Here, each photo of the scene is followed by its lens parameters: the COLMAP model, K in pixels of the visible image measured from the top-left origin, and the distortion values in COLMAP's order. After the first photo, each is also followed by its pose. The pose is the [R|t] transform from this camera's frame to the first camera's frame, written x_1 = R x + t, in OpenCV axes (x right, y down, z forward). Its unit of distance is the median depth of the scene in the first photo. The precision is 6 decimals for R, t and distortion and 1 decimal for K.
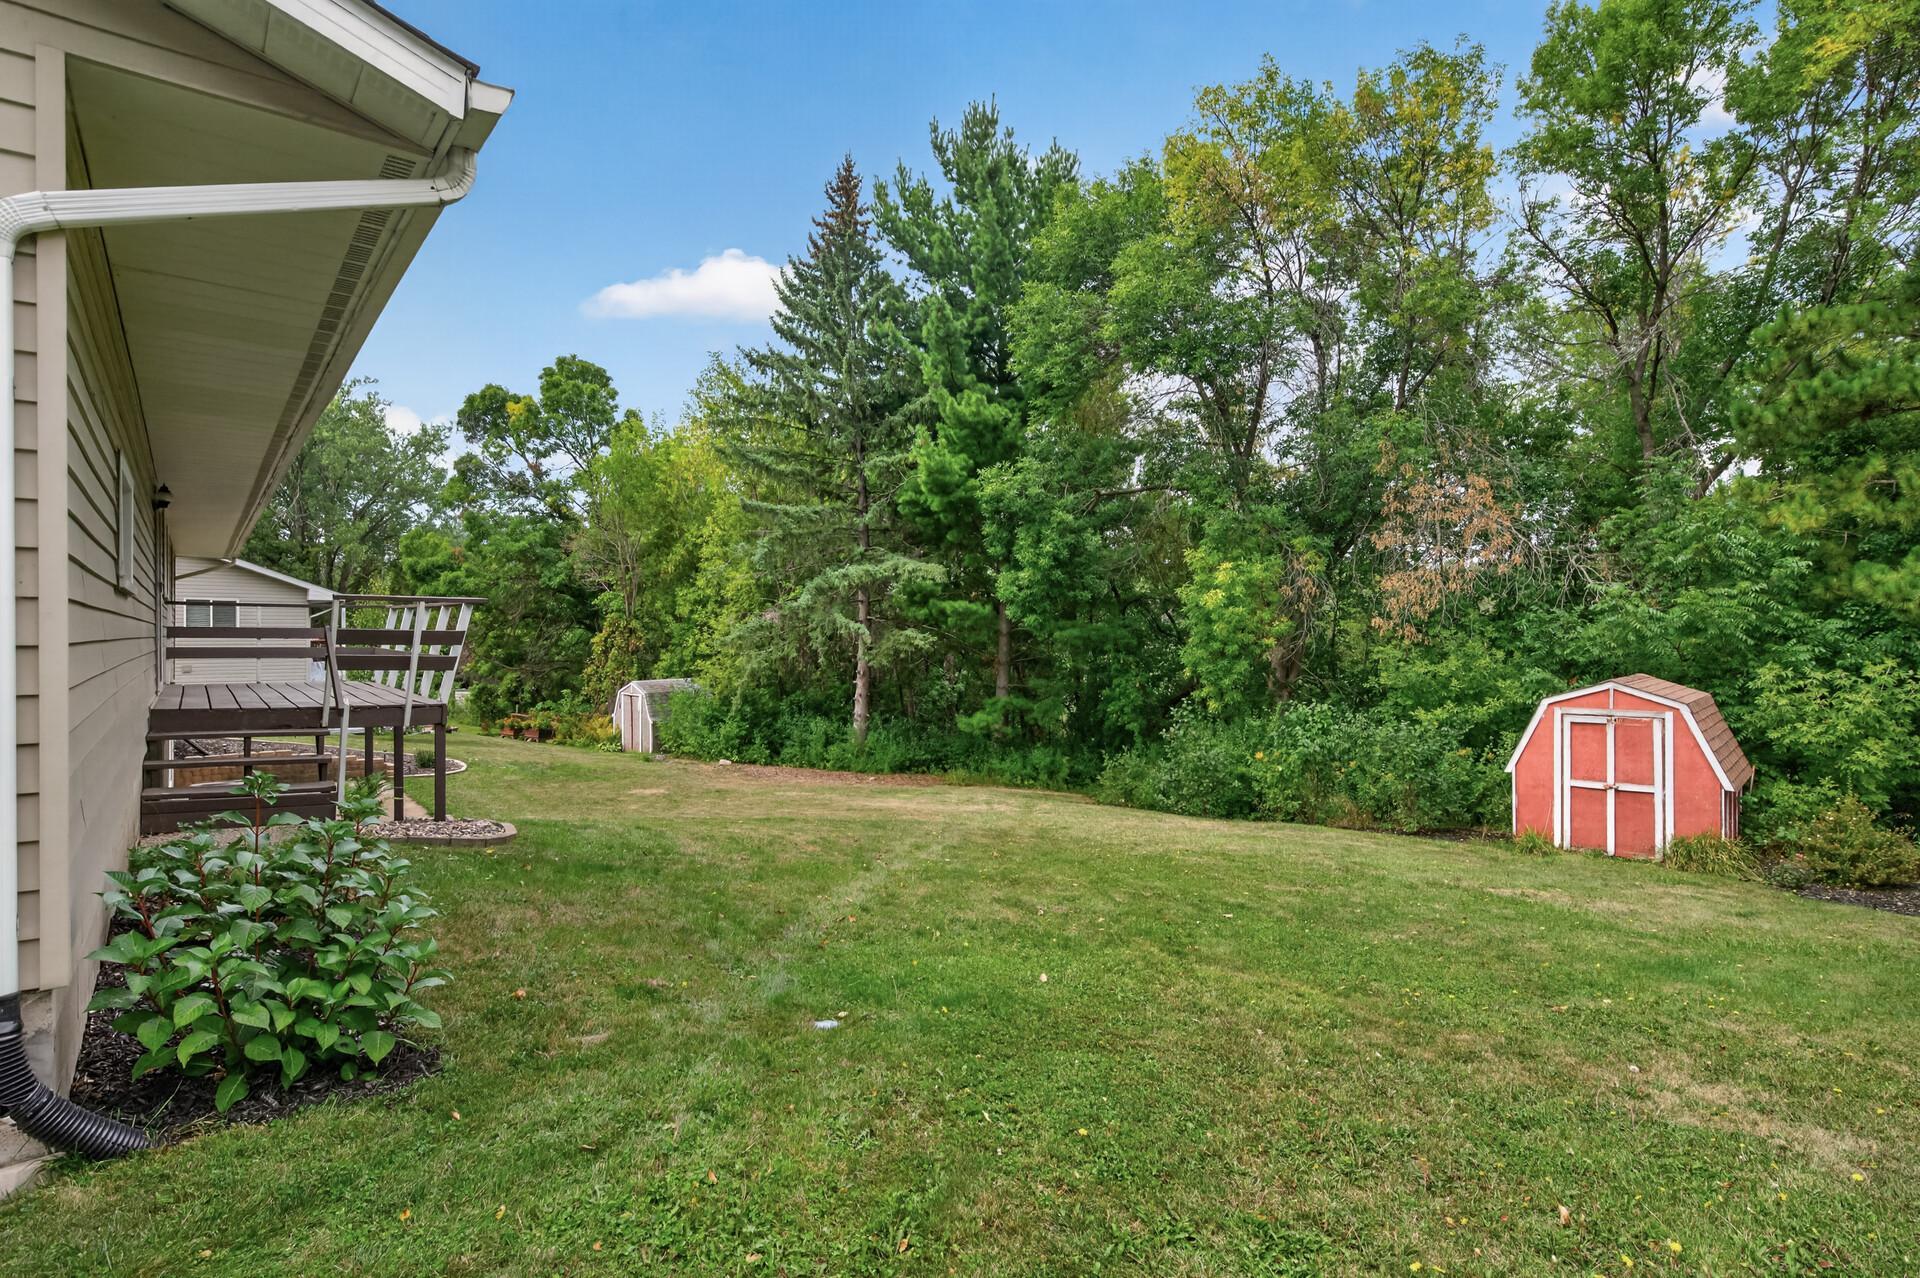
lens RADIAL K [[914.9, 0, 935.7], [0, 914.9, 639.7], [0, 0, 1]] dist [-0.000740, -0.000269]
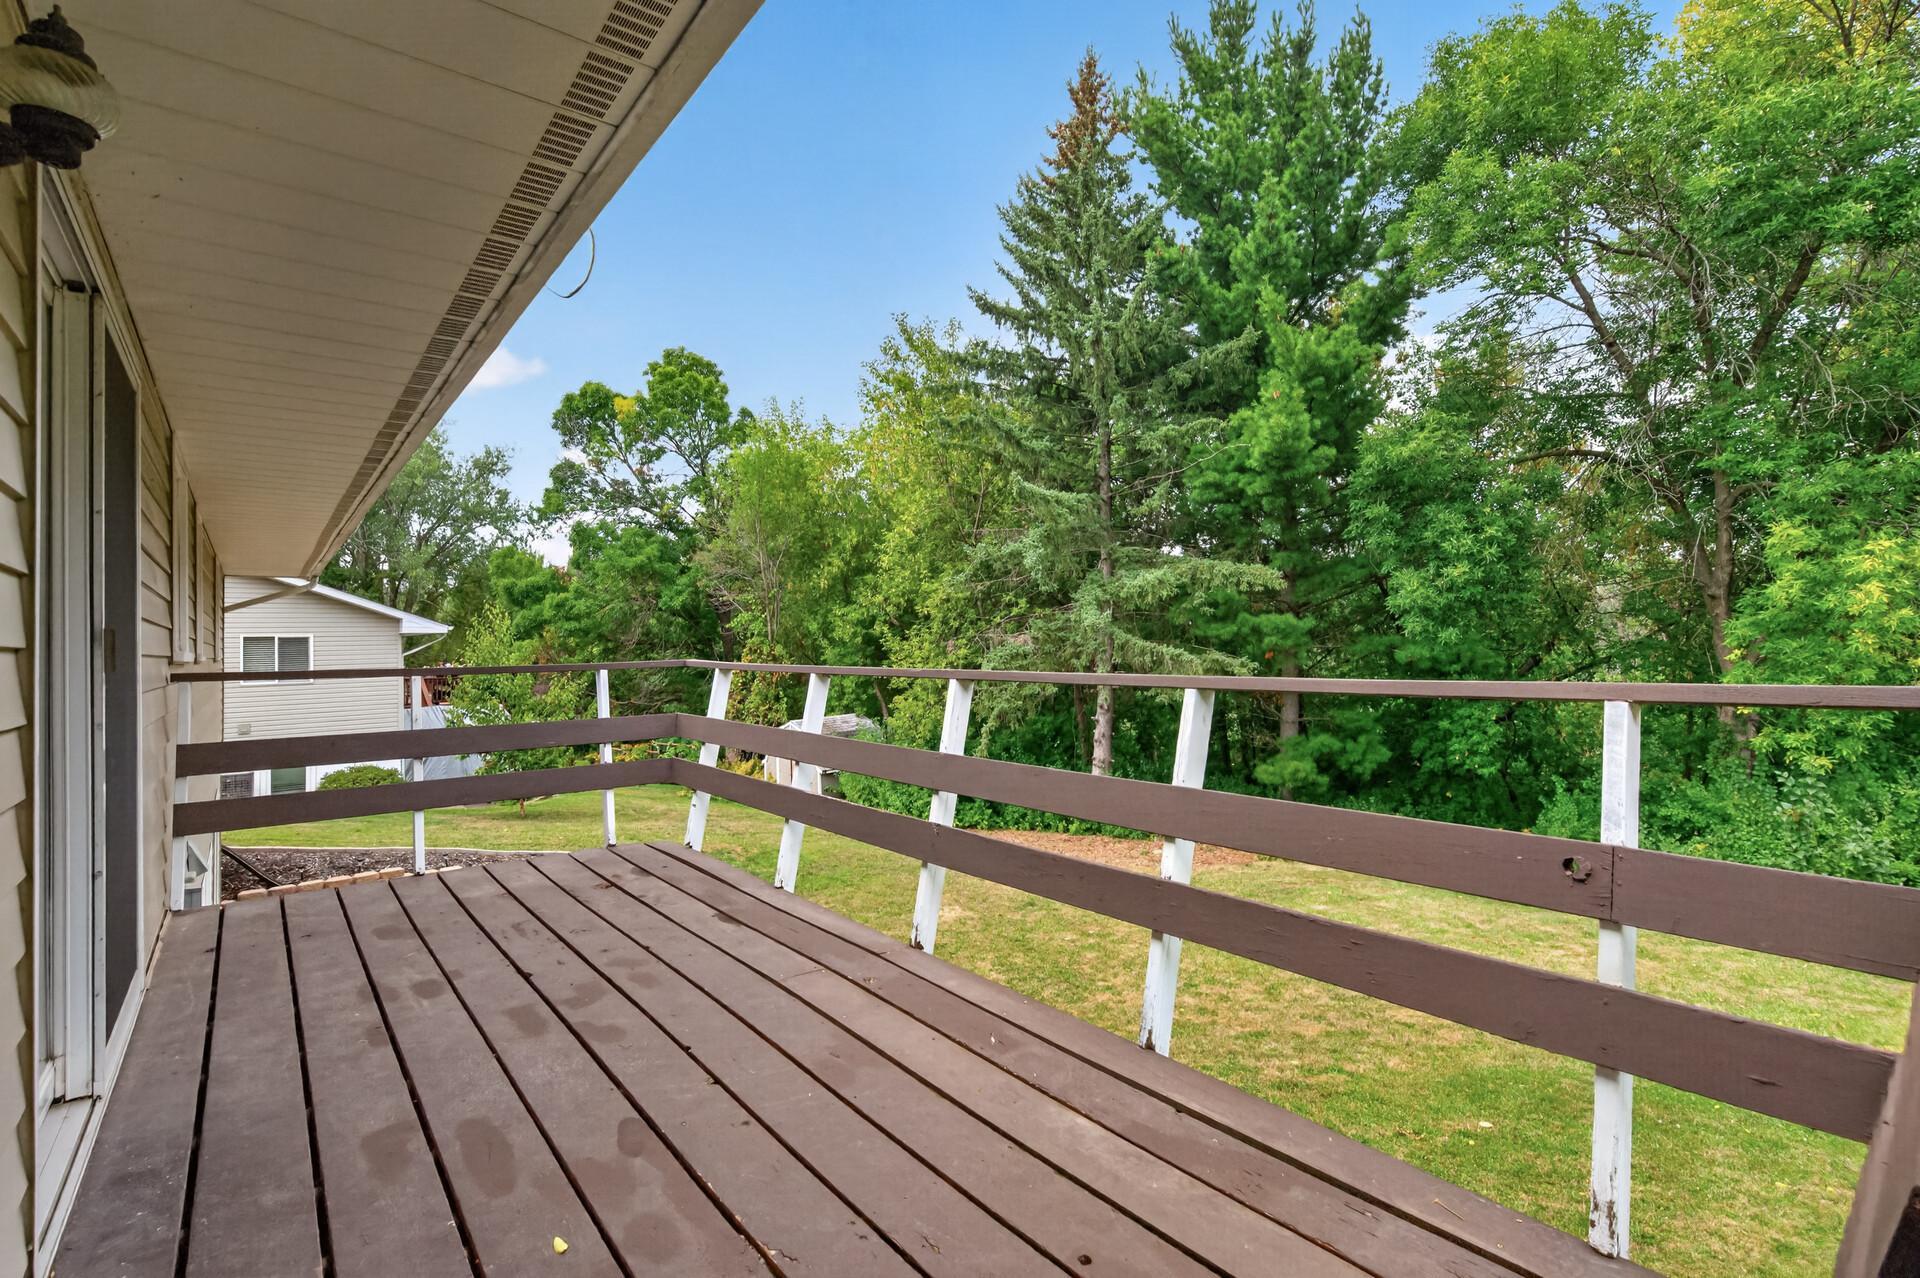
lens RADIAL K [[914.1, 0, 959.4], [0, 914.1, 623.0], [0, 0, 1]] dist [-0.000205, -0.000395]
pose [[0.999506, -0.021585, -0.022861, -0.121638], [0.020785, 0.999182, -0.034675, -0.007991], [0.023591, 0.034183, 0.999137, 0.140533]]
